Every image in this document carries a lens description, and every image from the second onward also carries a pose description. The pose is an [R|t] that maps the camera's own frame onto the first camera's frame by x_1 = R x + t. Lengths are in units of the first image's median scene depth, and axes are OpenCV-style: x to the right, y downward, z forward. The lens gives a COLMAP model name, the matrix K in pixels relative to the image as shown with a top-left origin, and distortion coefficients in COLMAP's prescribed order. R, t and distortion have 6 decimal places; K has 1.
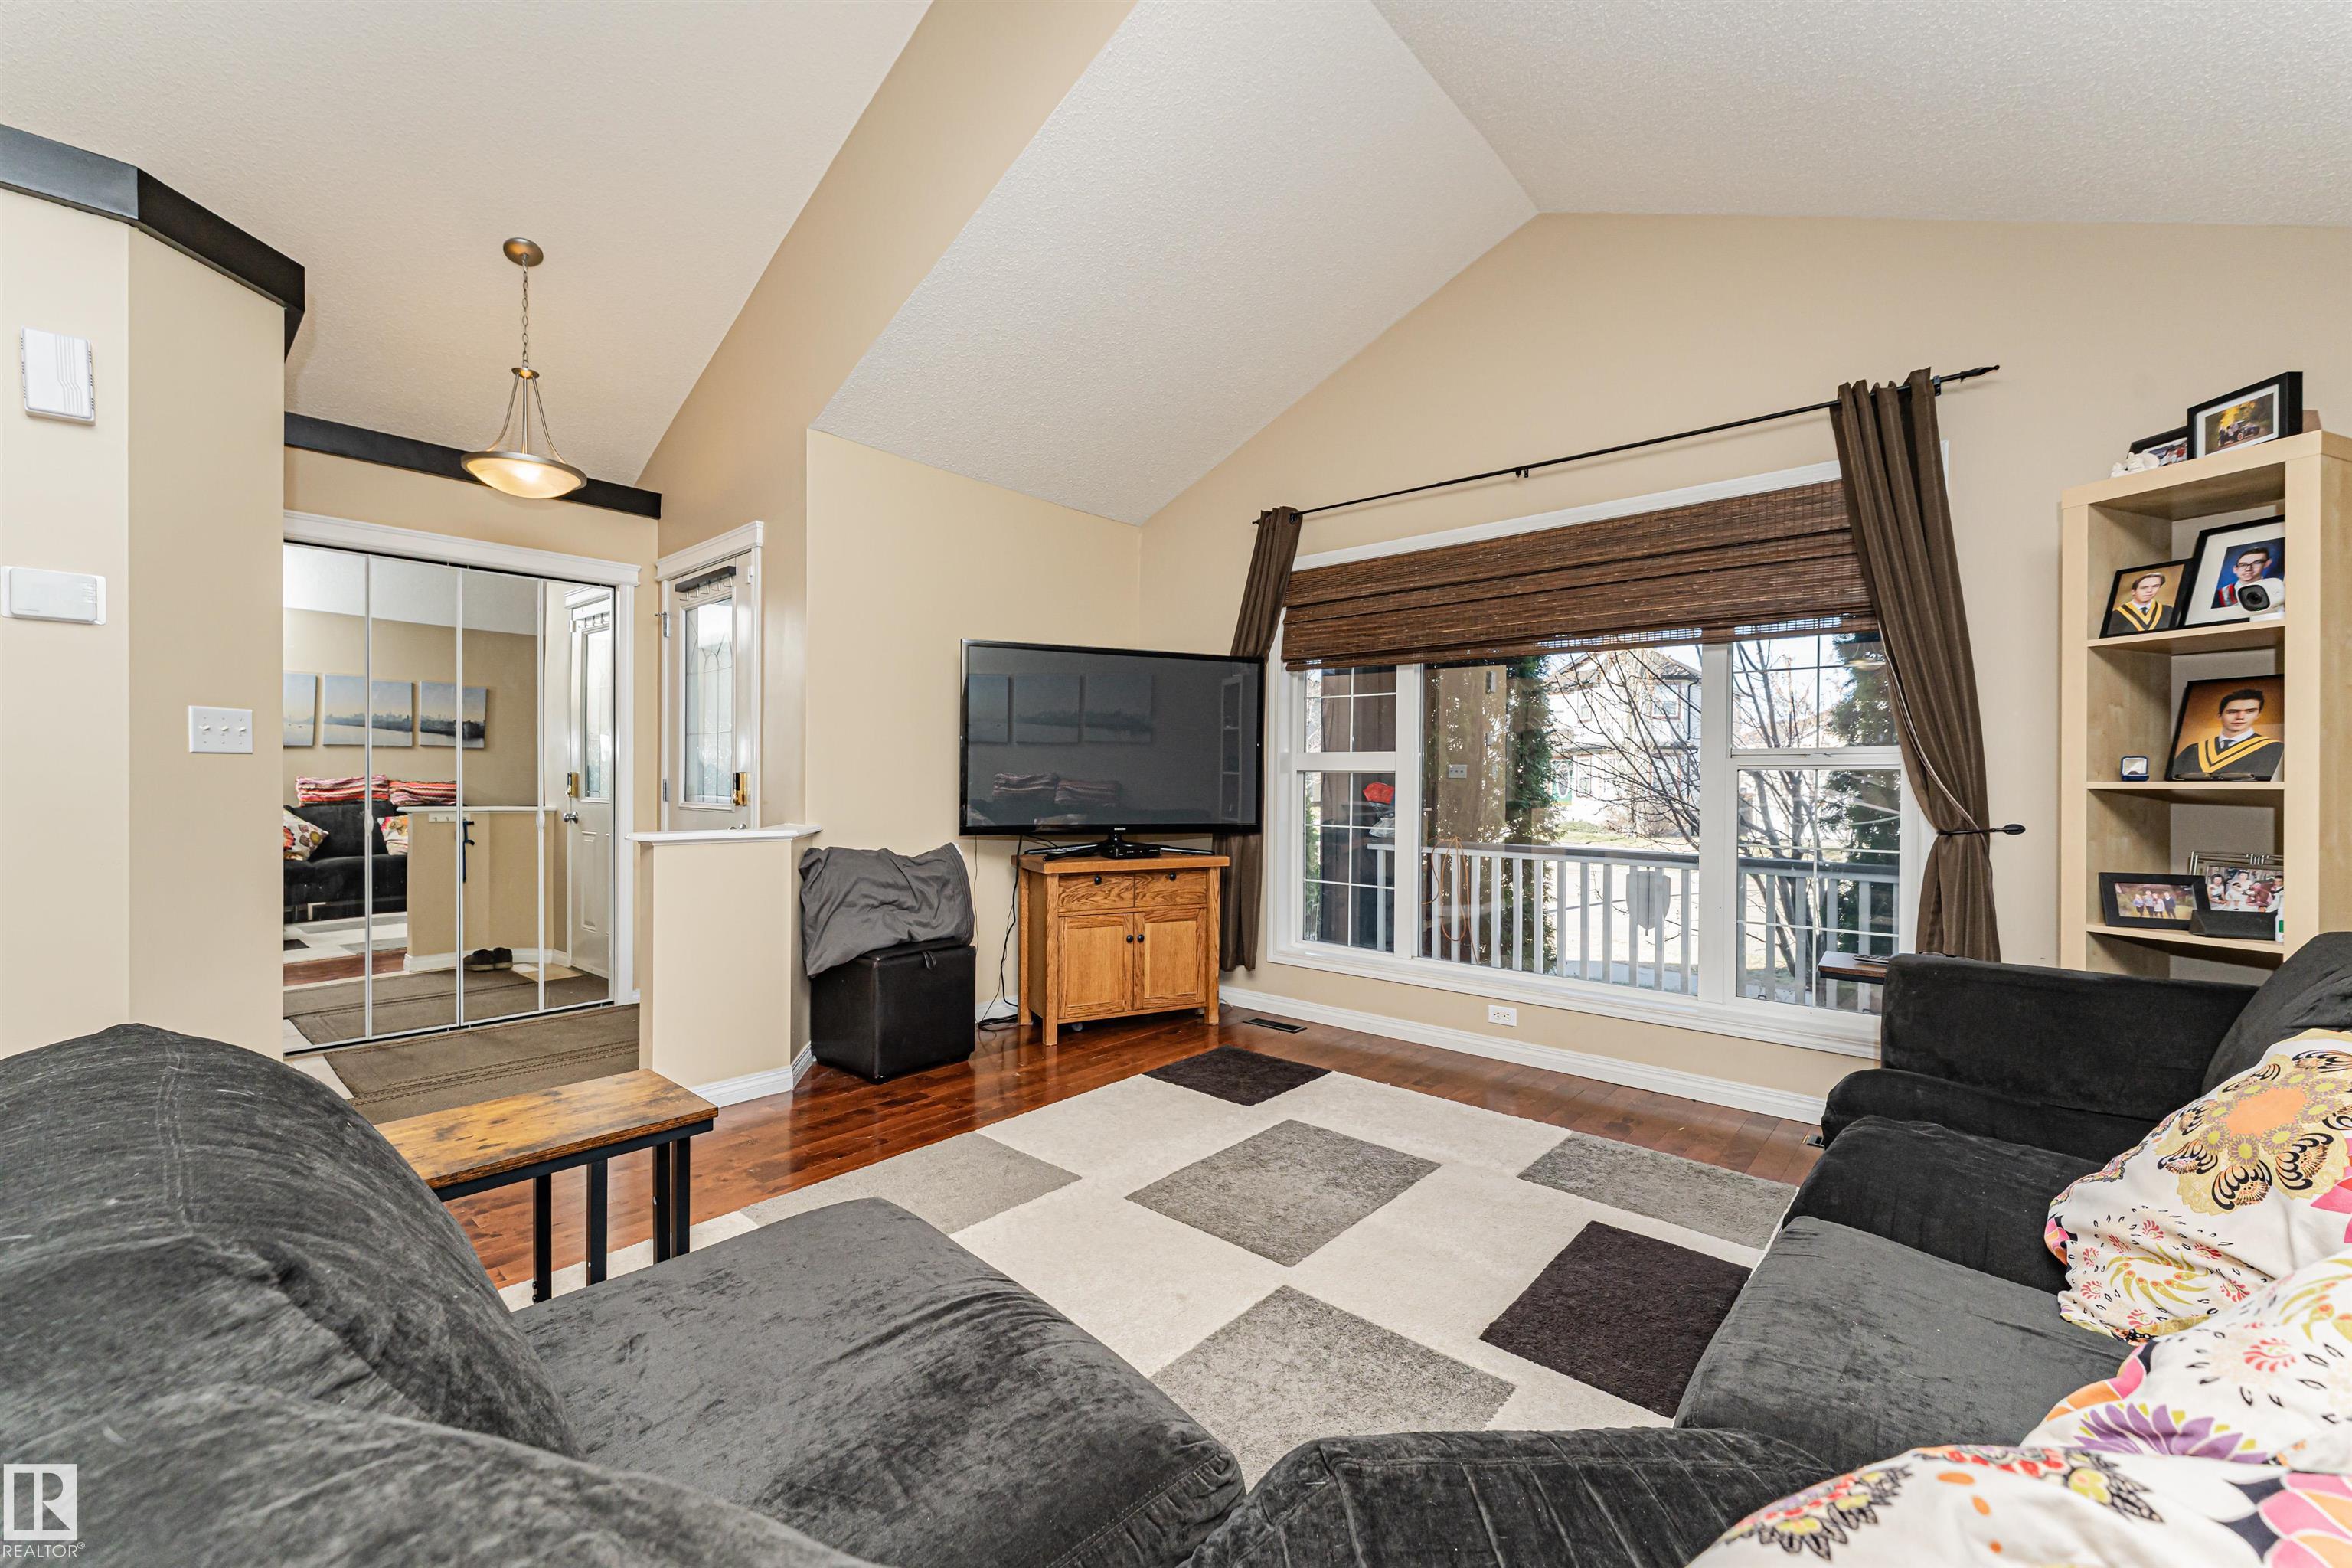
lens RADIAL K [[943.2, 0, 1175.2], [0, 943.2, 782.8], [0, 0, 1]] dist [-0.001312, -0.000361]
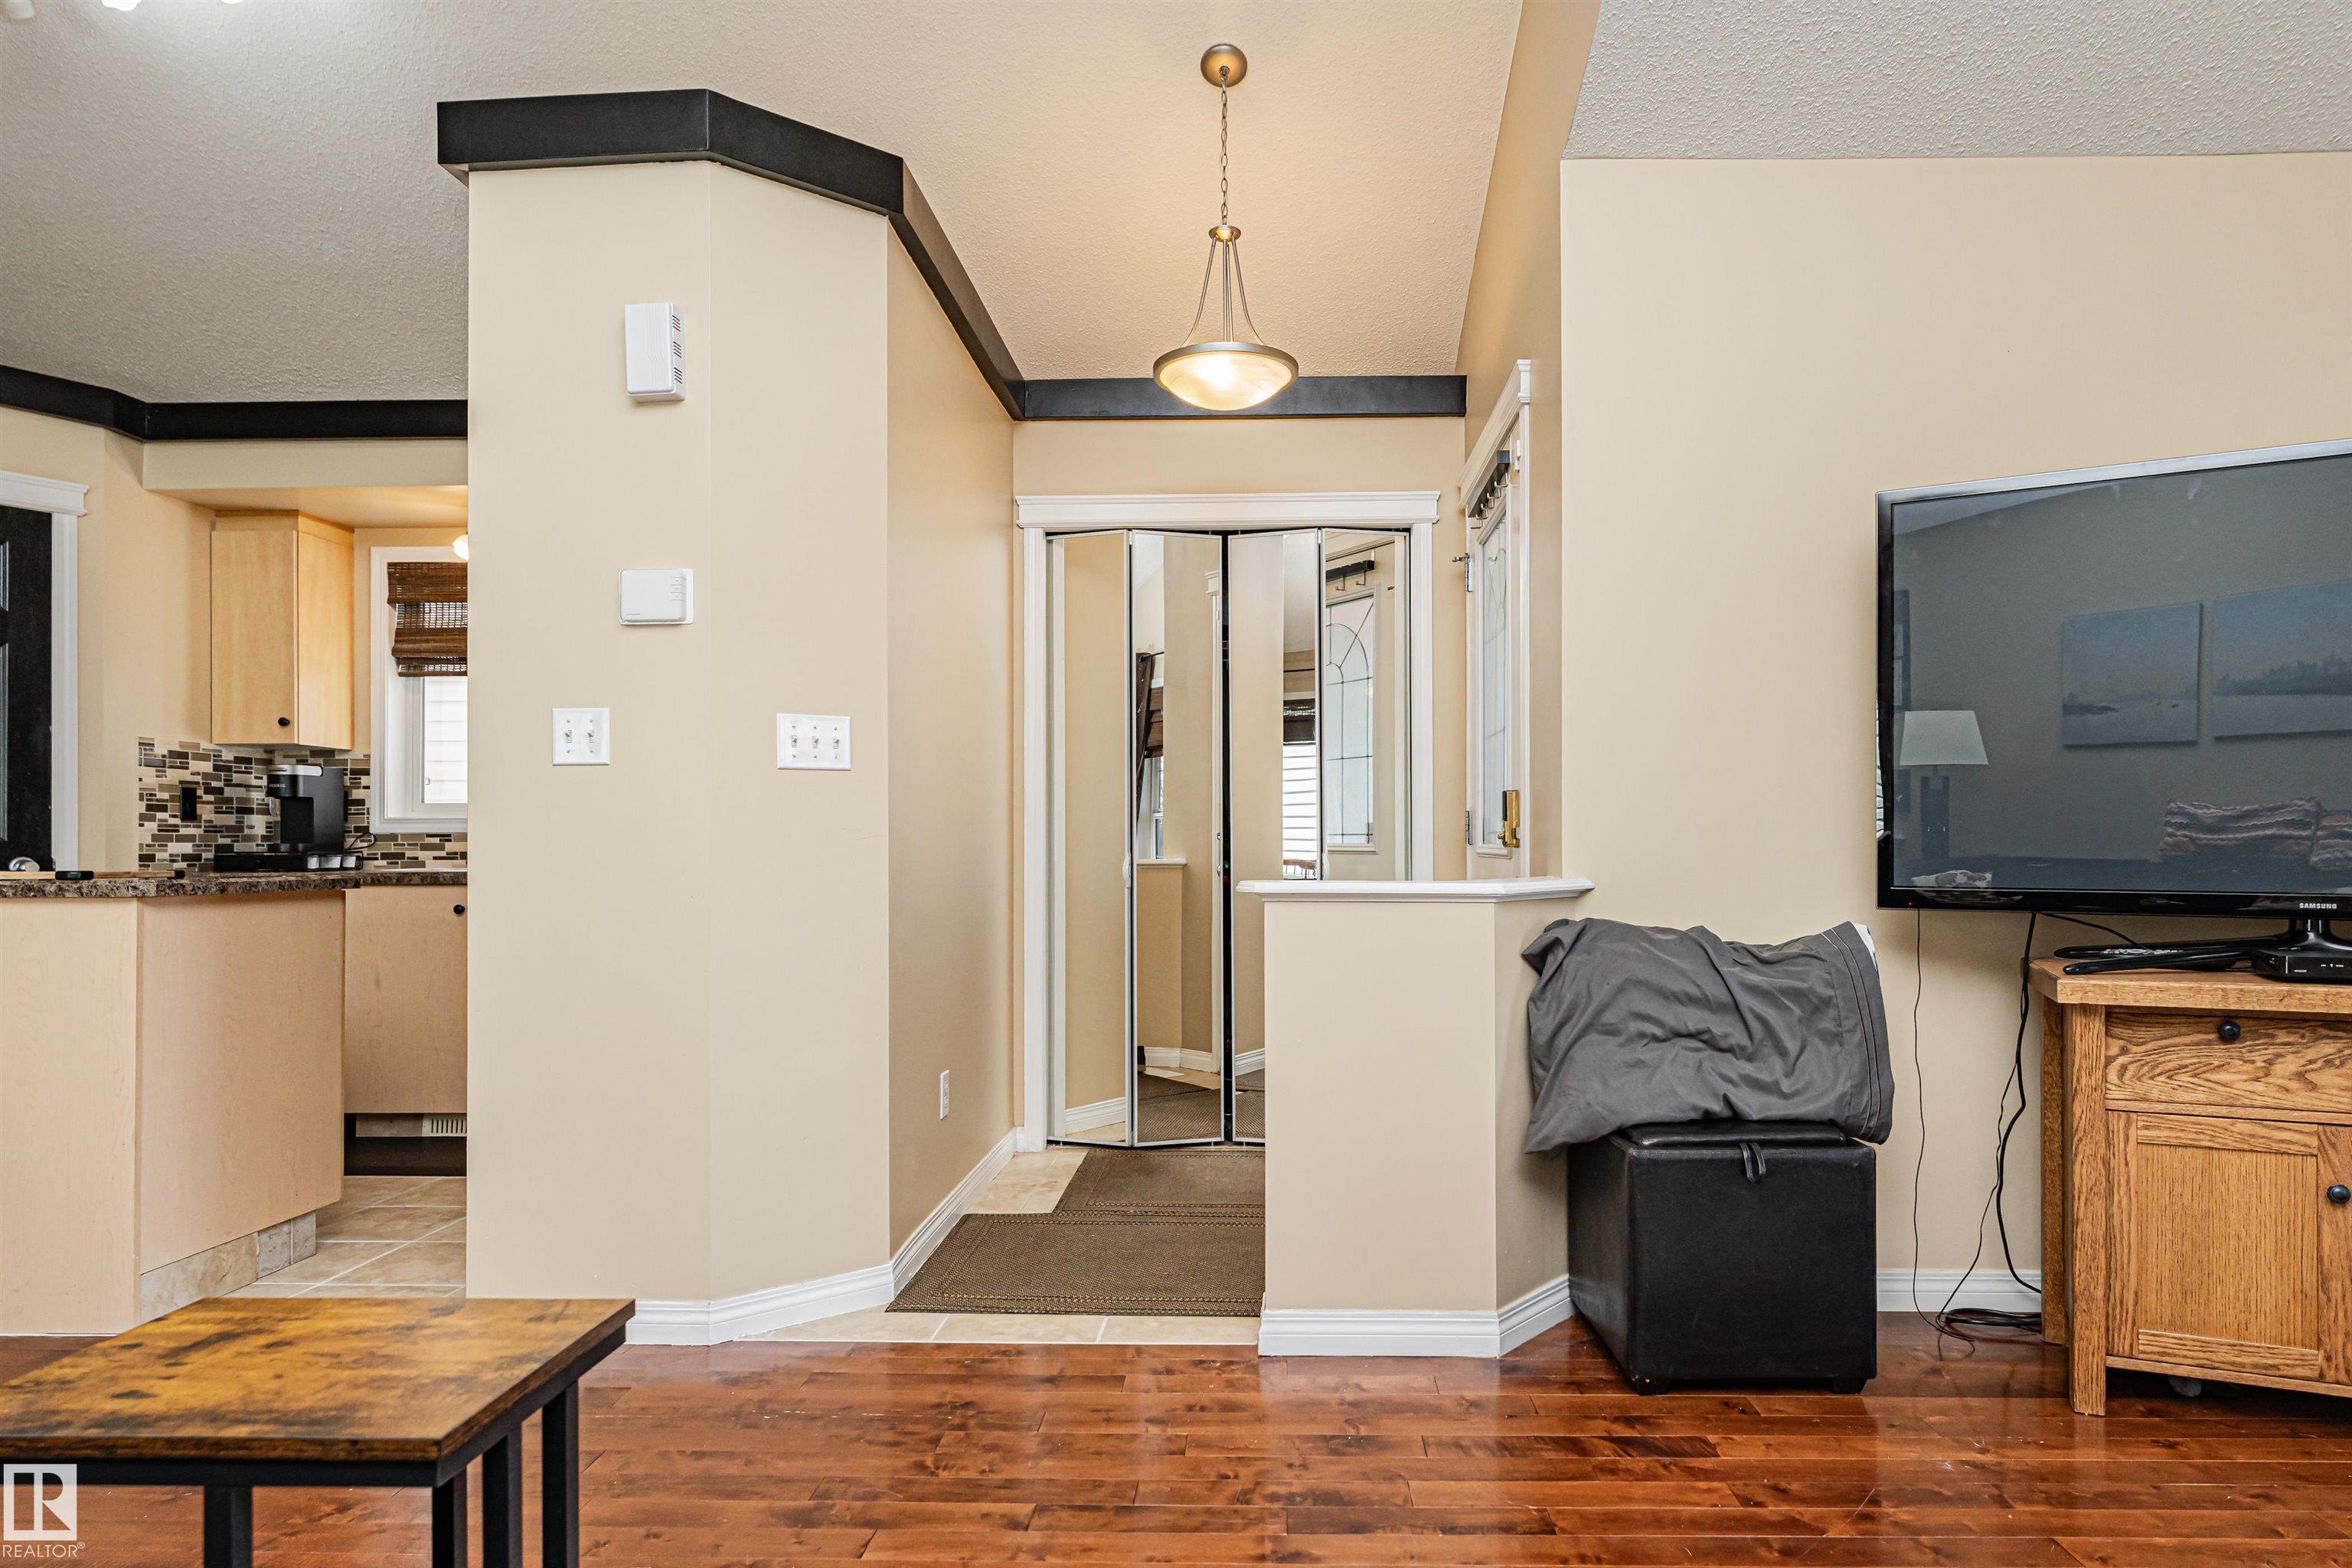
lens RADIAL K [[1388.1, 0, 1245.4], [0, 1388.1, 825.0], [0, 0, 1]] dist [0.015493, -0.007244]
pose [[0.653077, -0.015277, -0.757138, 0.107876], [0.005593, 0.999867, -0.015350, 0.025686], [0.757271, 0.005790, 0.653075, 0.337416]]
